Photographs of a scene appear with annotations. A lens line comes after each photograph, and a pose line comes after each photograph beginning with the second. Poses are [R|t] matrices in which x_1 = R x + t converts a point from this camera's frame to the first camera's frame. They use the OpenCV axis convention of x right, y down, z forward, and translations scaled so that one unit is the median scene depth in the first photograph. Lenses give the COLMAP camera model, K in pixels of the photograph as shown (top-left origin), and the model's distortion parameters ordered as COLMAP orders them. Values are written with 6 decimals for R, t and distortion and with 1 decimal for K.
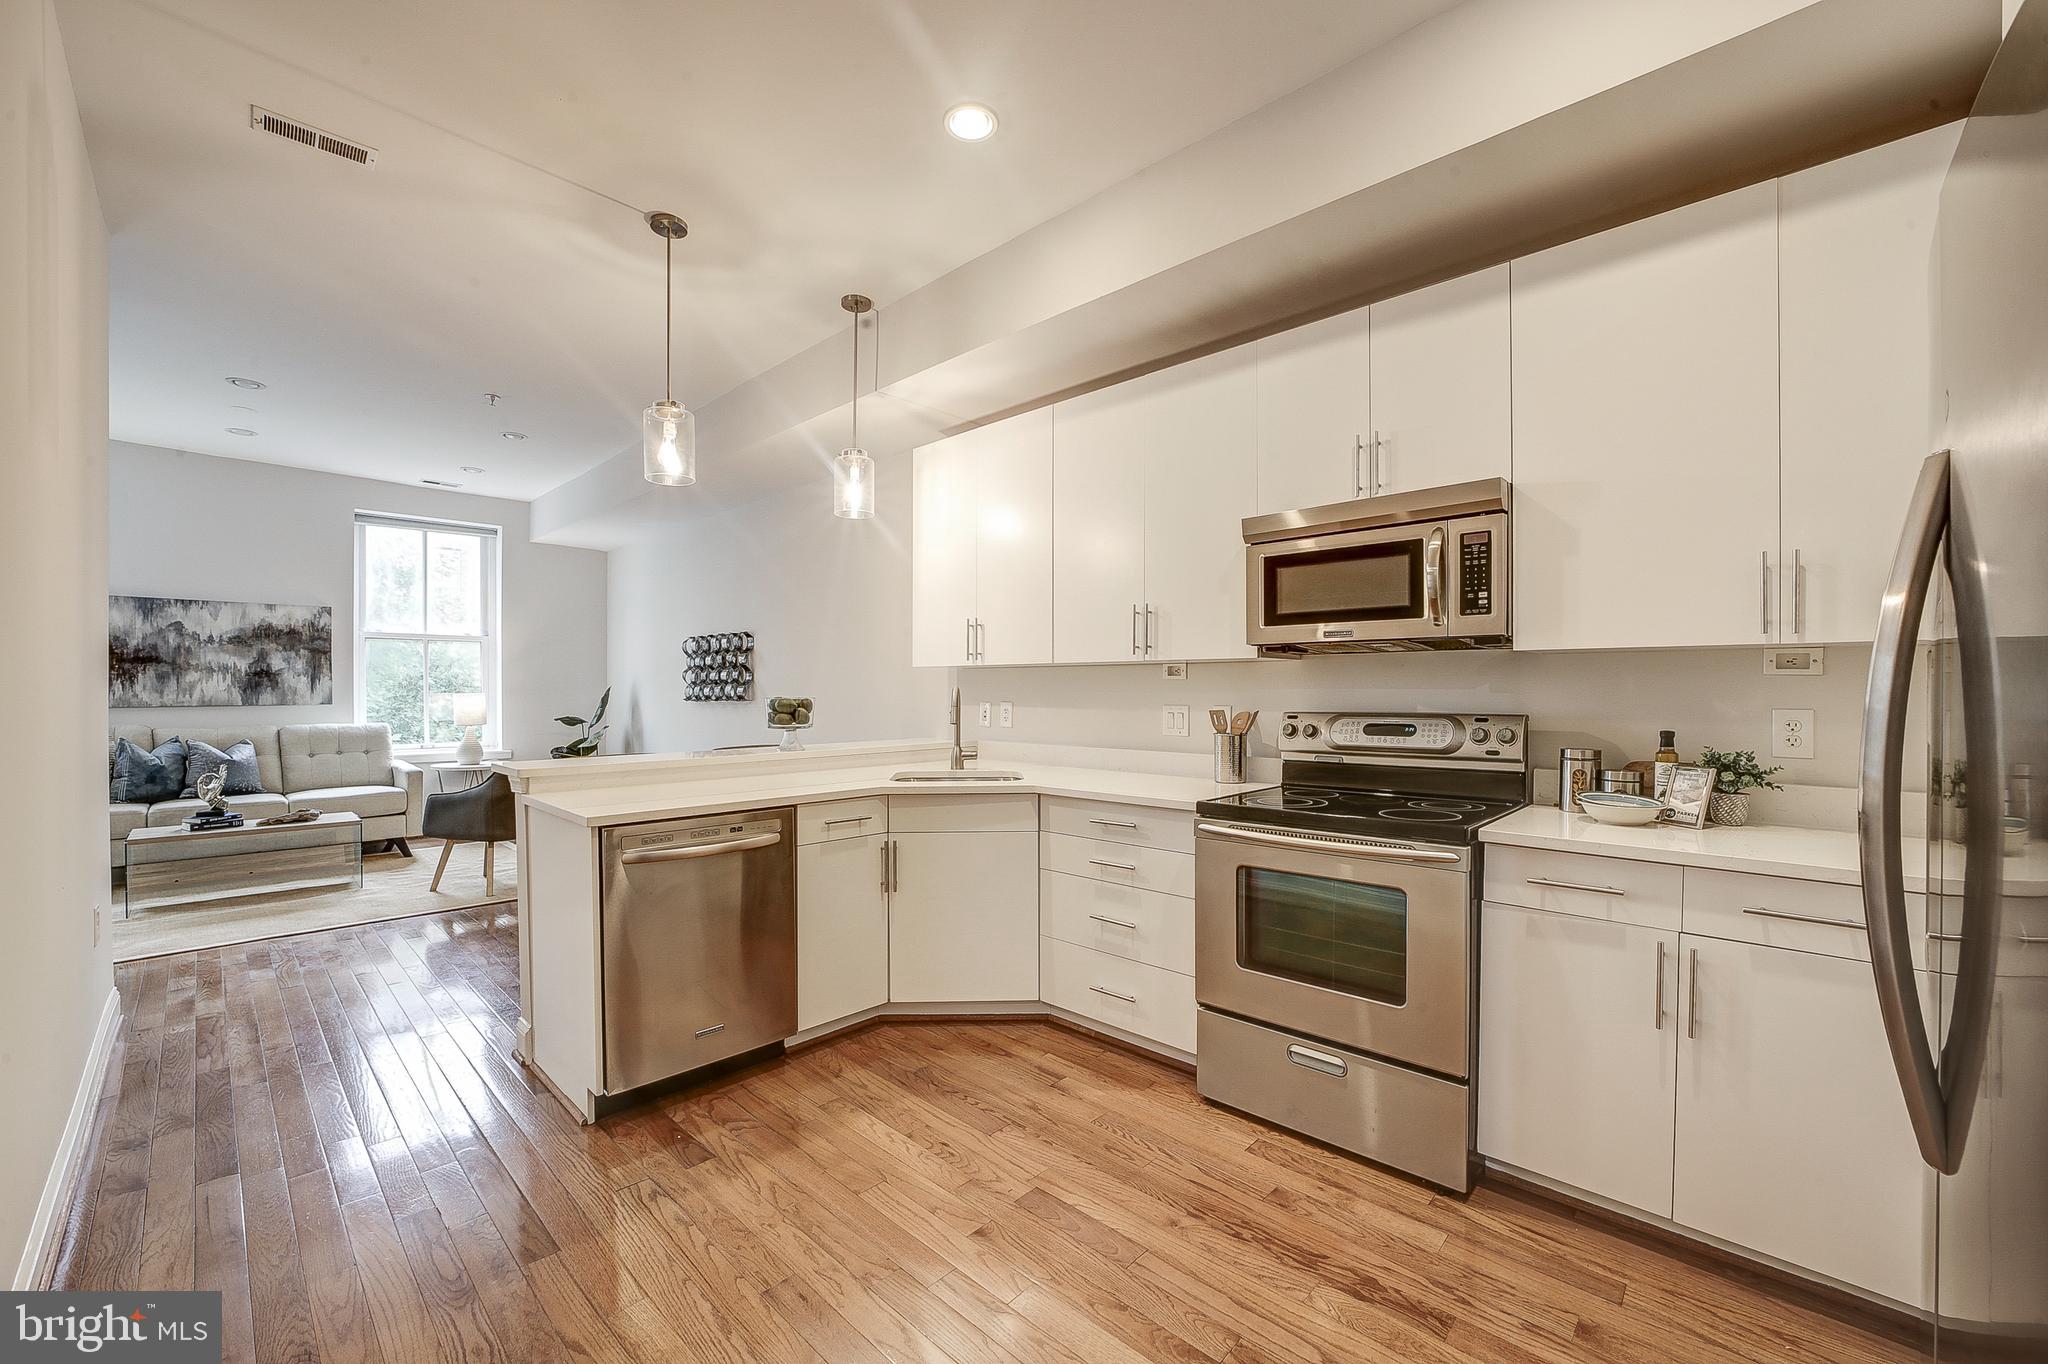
lens RADIAL K [[839.5, 0, 1124.7], [0, 839.5, 698.2], [0, 0, 1]] dist [-0.025221, 0.002420]
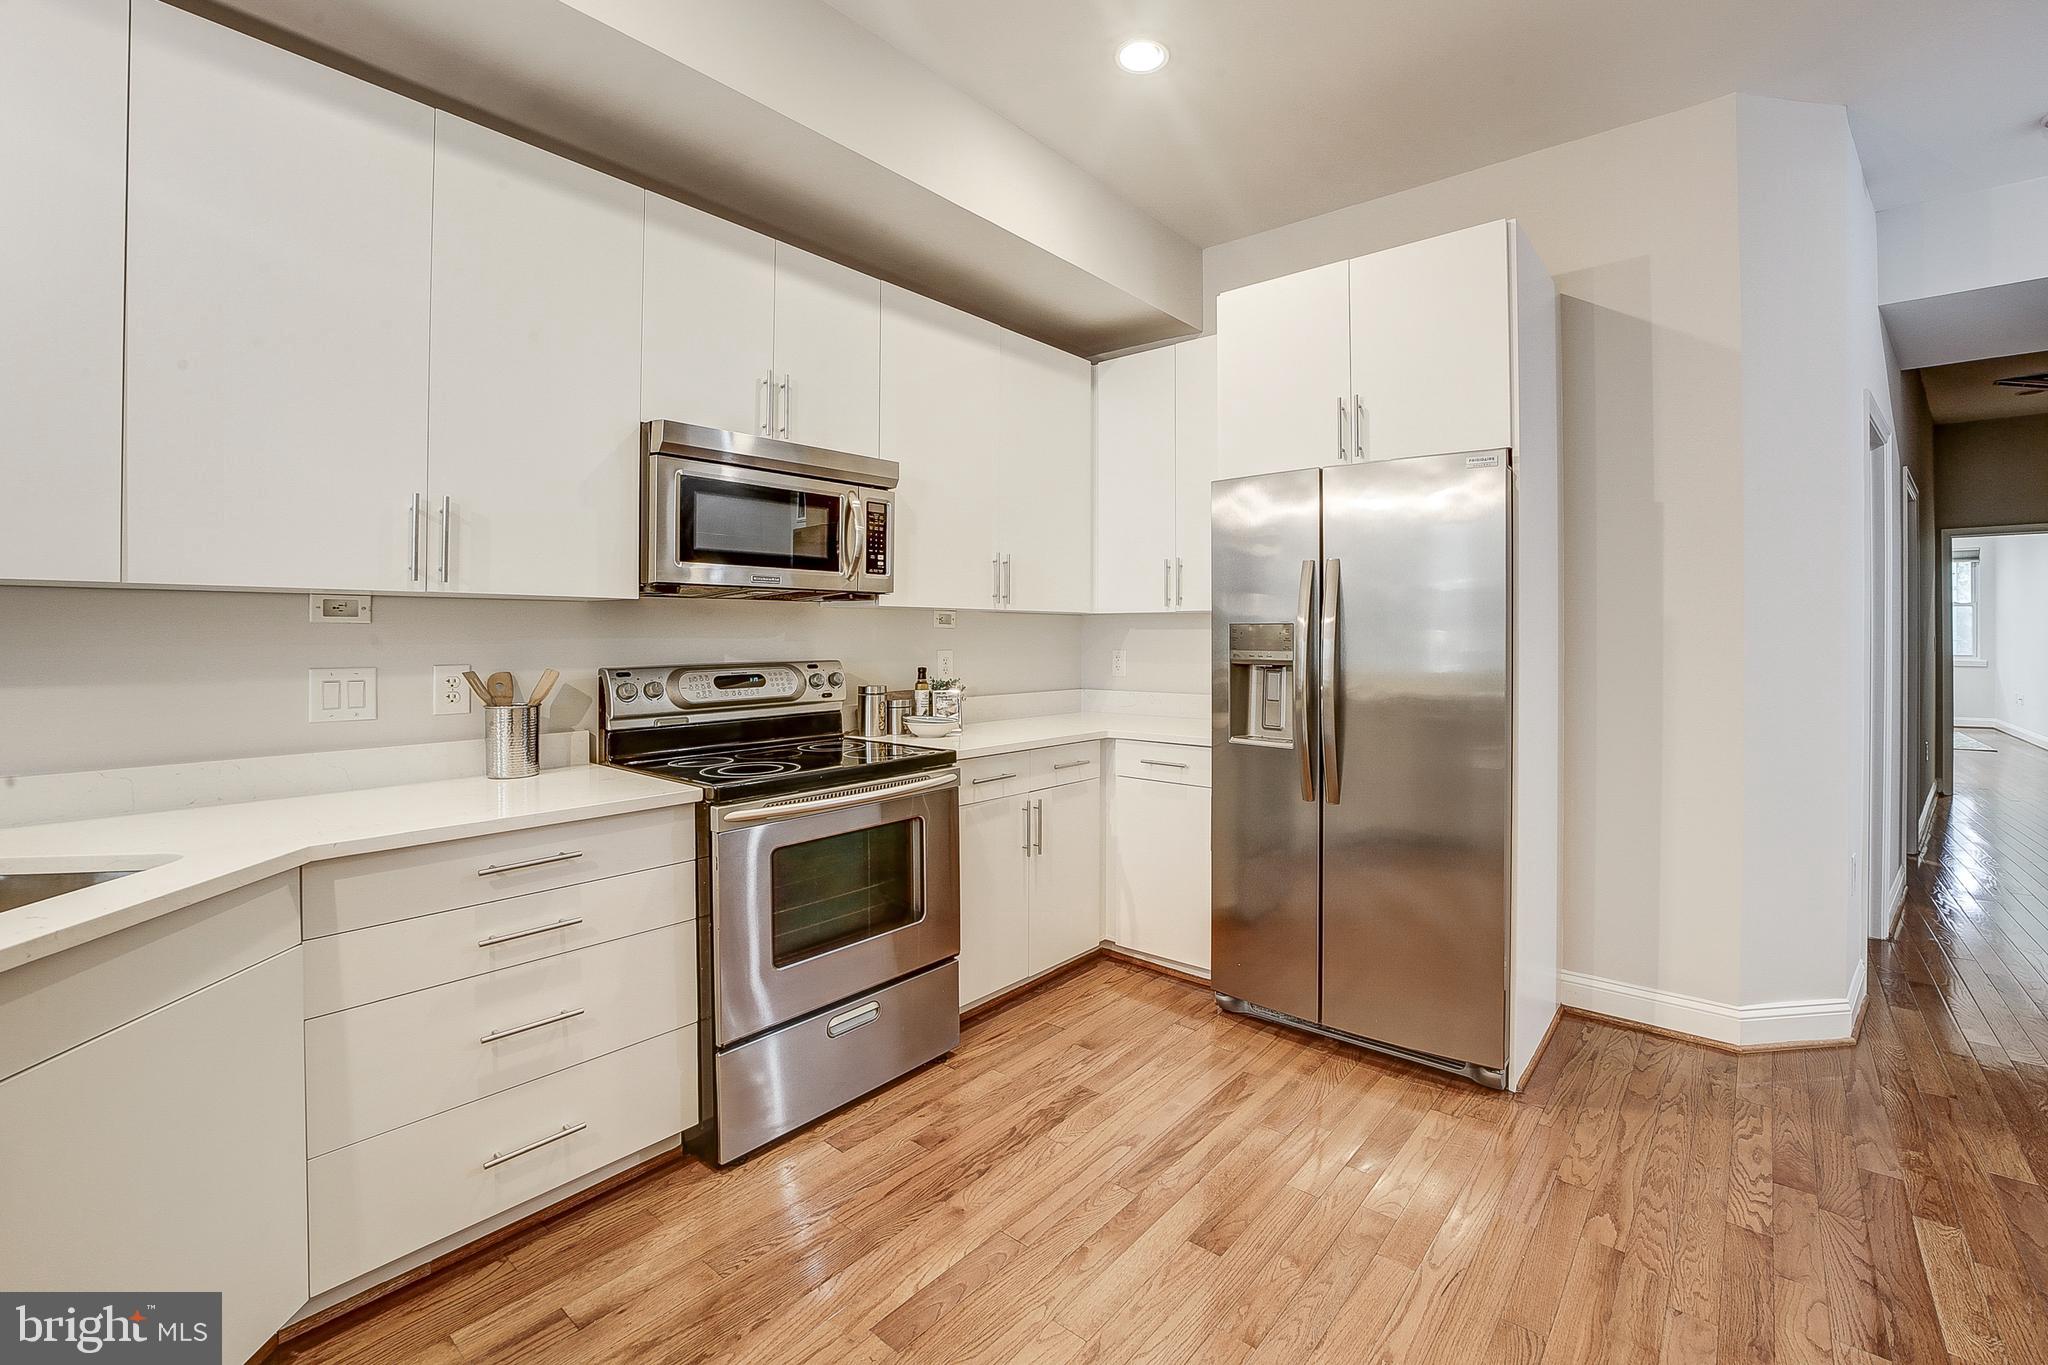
lens RADIAL K [[897.1, 0, 1012.8], [0, 897.1, 629.7], [0, 0, 1]] dist [-0.026335, 0.001370]
pose [[-0.014457, 0.004588, 0.999885, -0.695791], [0.010266, 0.999937, -0.004440, -0.012899], [-0.999843, 0.010201, -0.014504, 0.699607]]
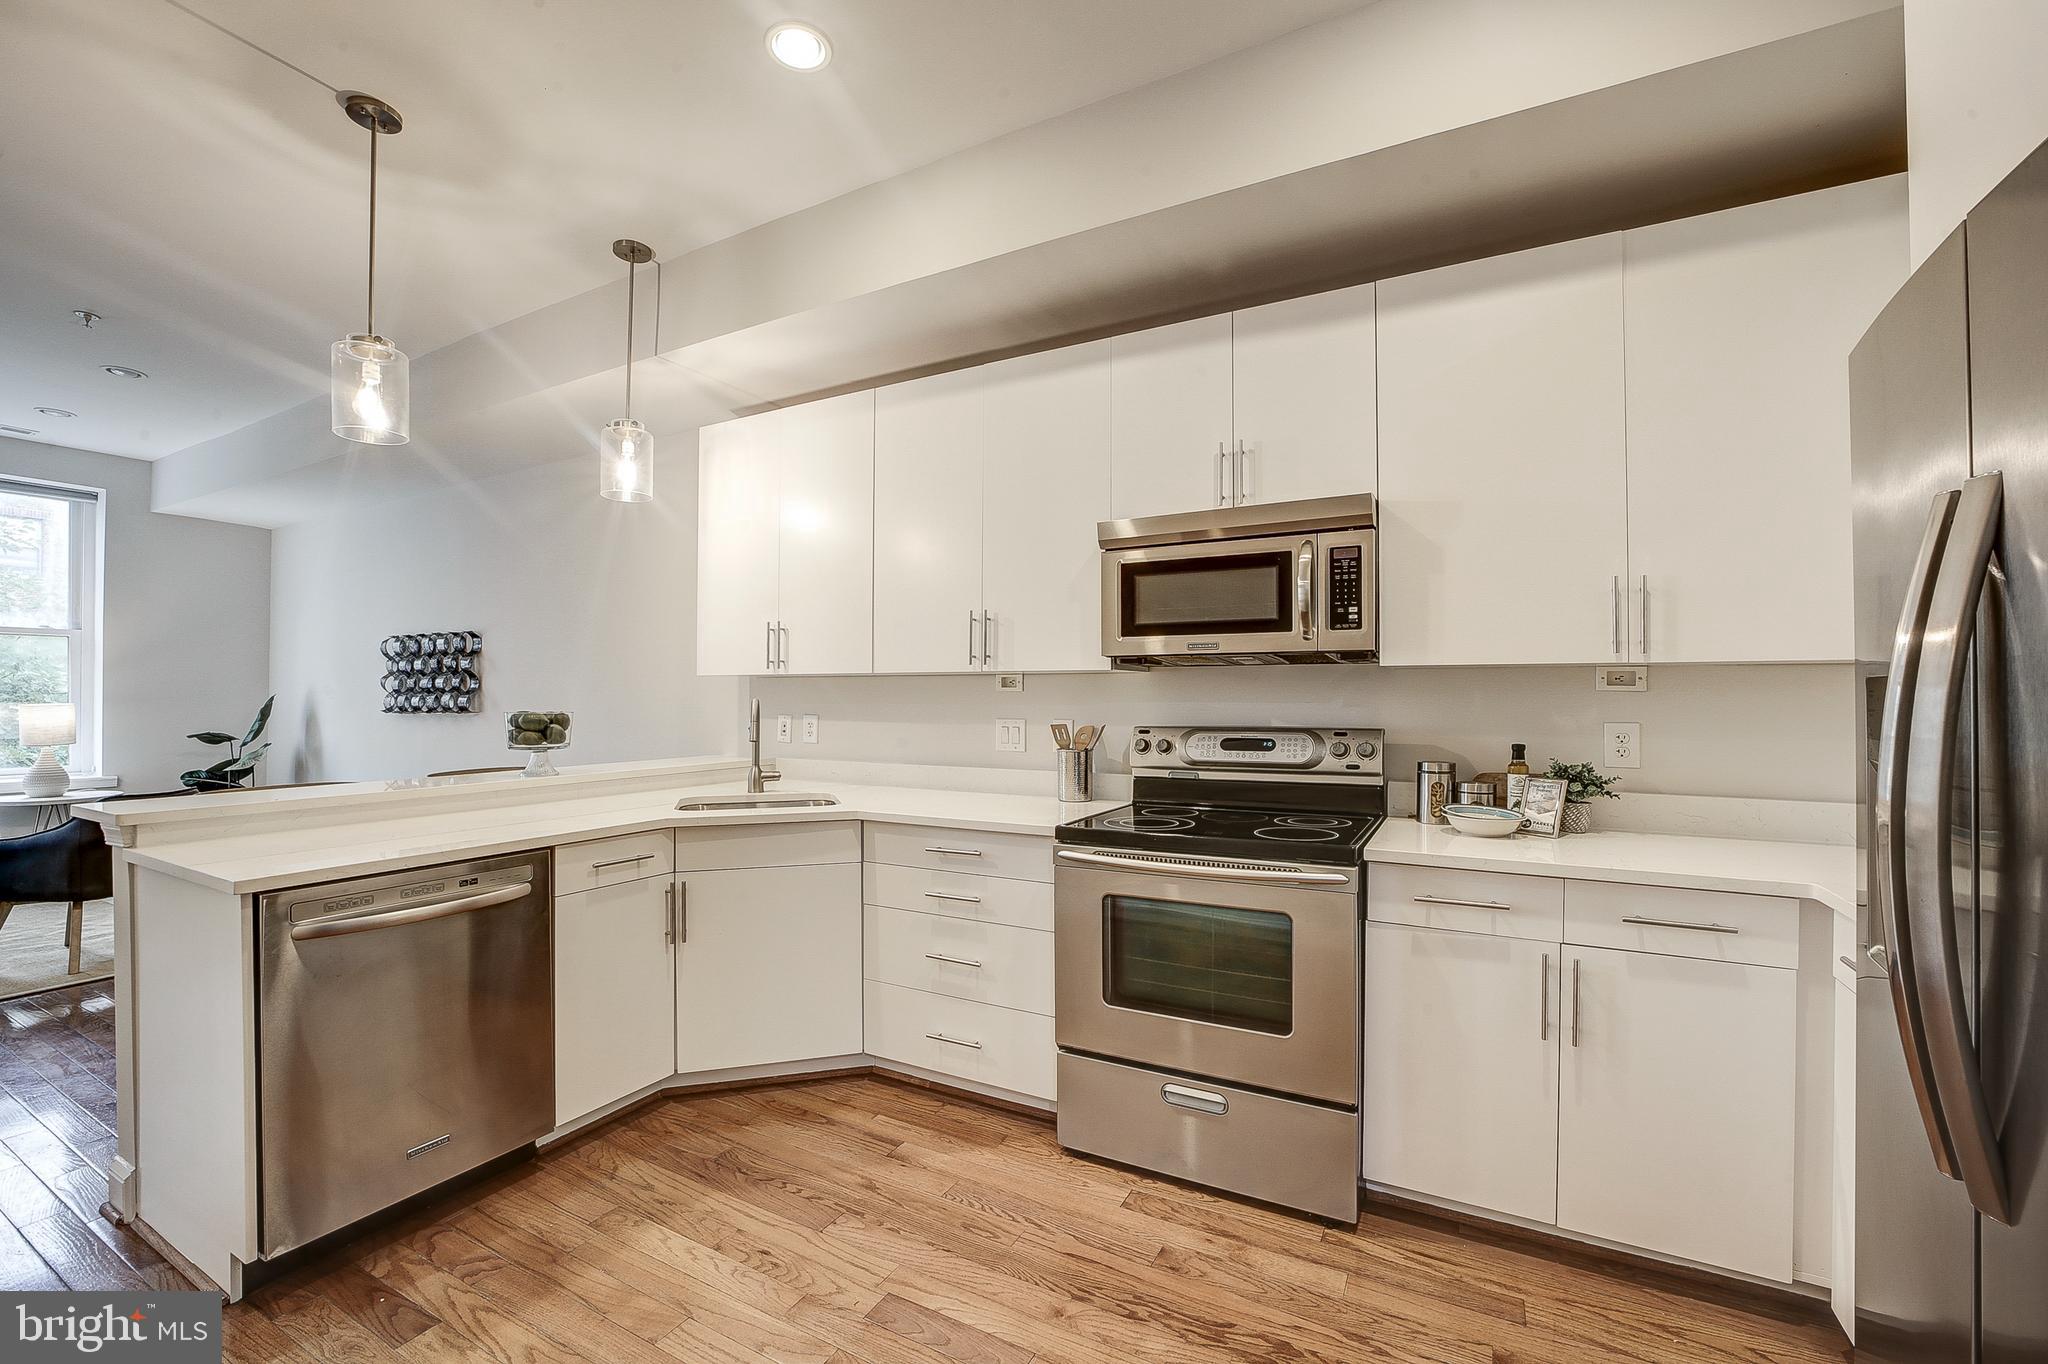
lens RADIAL K [[805.8, 0, 1120.5], [0, 805.8, 695.7], [0, 0, 1]] dist [-0.027342, 0.004262]
pose [[0.963826, 0.003066, 0.266513, -0.077707], [0.000684, 0.999902, -0.013979, -0.006438], [-0.266530, 0.013655, 0.963730, 0.123724]]
